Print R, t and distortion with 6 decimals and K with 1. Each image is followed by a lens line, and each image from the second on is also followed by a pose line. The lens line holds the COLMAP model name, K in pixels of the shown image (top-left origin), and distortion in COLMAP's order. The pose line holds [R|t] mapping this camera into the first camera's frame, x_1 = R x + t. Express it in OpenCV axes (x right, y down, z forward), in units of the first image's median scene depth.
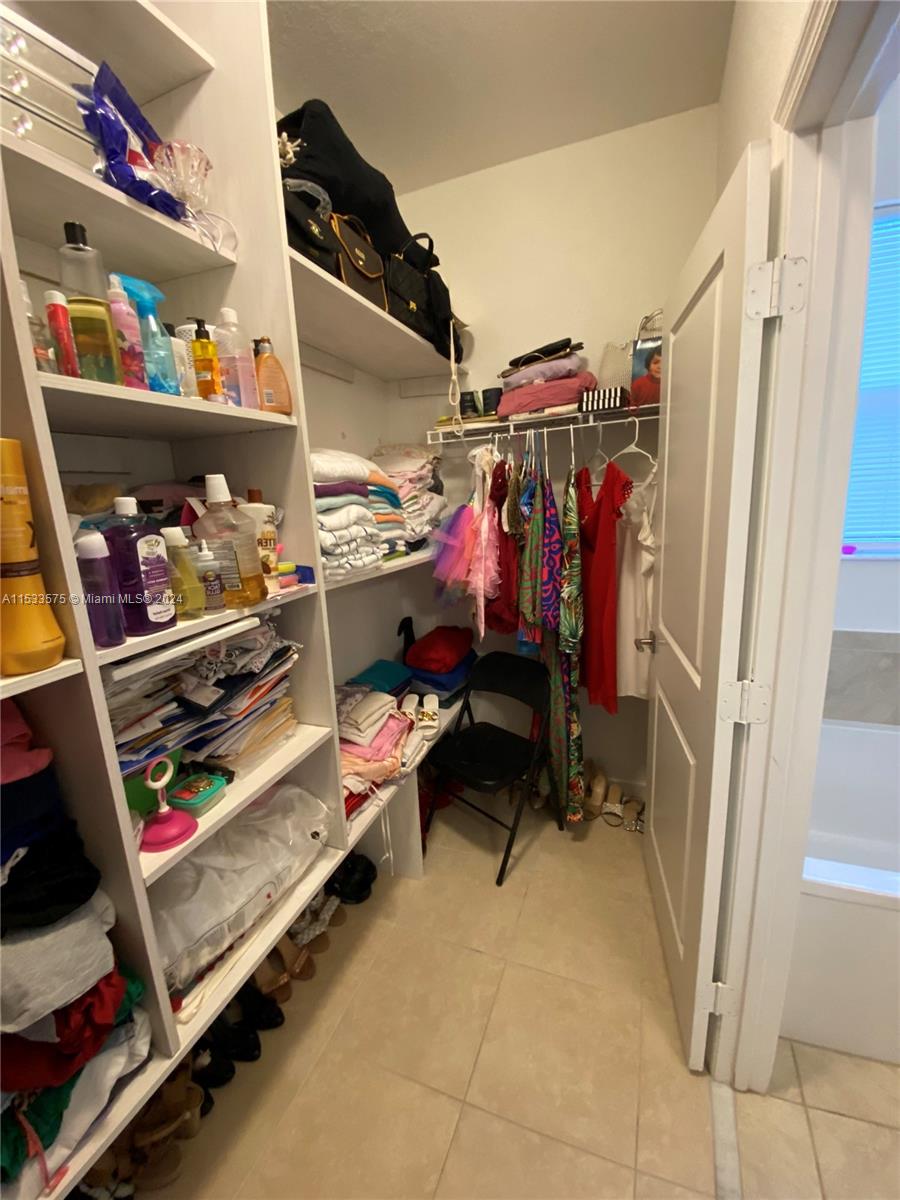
lens RADIAL K [[486.3, 0, 452.8], [0, 486.3, 602.7], [0, 0, 1]] dist [0.010144, -0.014907]
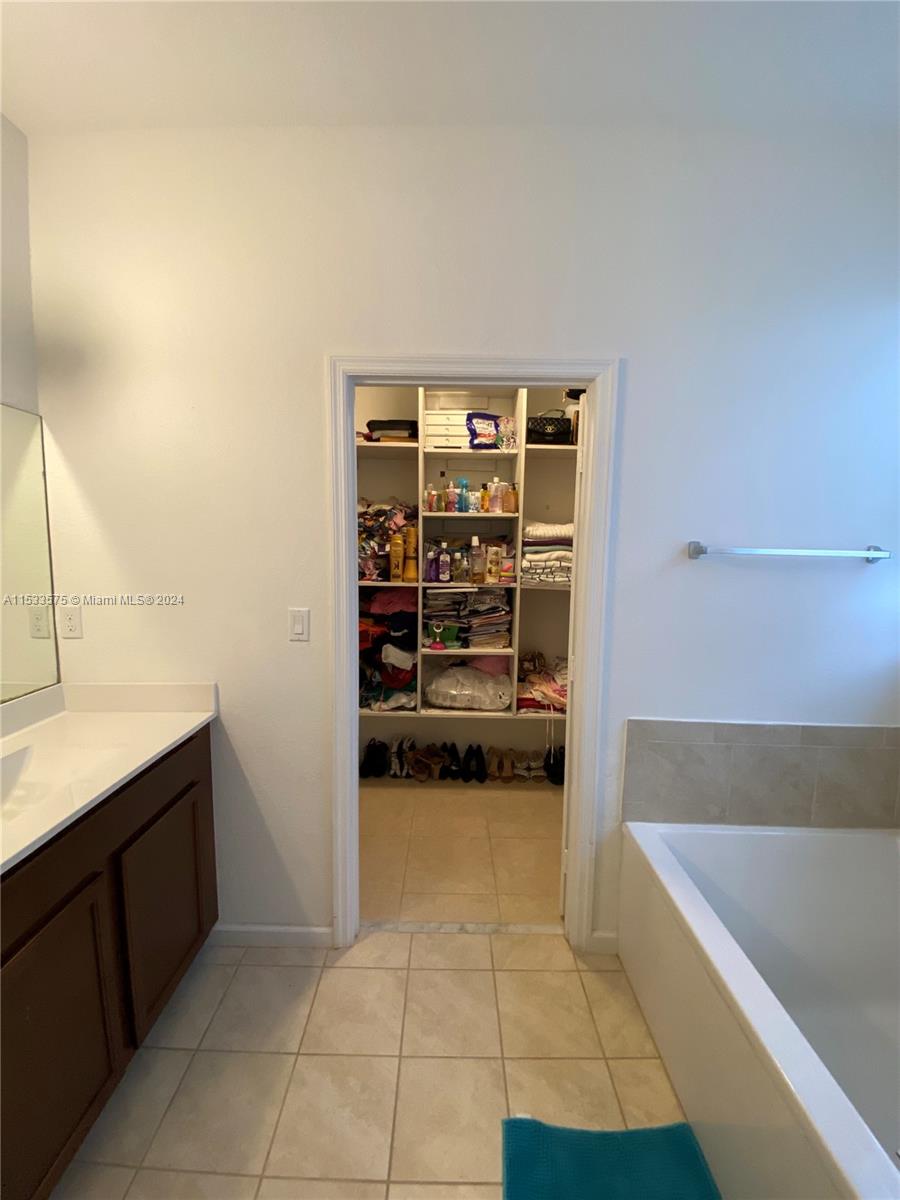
lens RADIAL K [[486.3, 0, 442.5], [0, 486.3, 600.1], [0, 0, 1]] dist [0.010144, -0.014907]
pose [[0.347696, 0.157592, -0.924269, 1.949511], [-0.236494, 0.968641, 0.076192, -0.062276], [0.907292, 0.192093, 0.374062, -0.169643]]
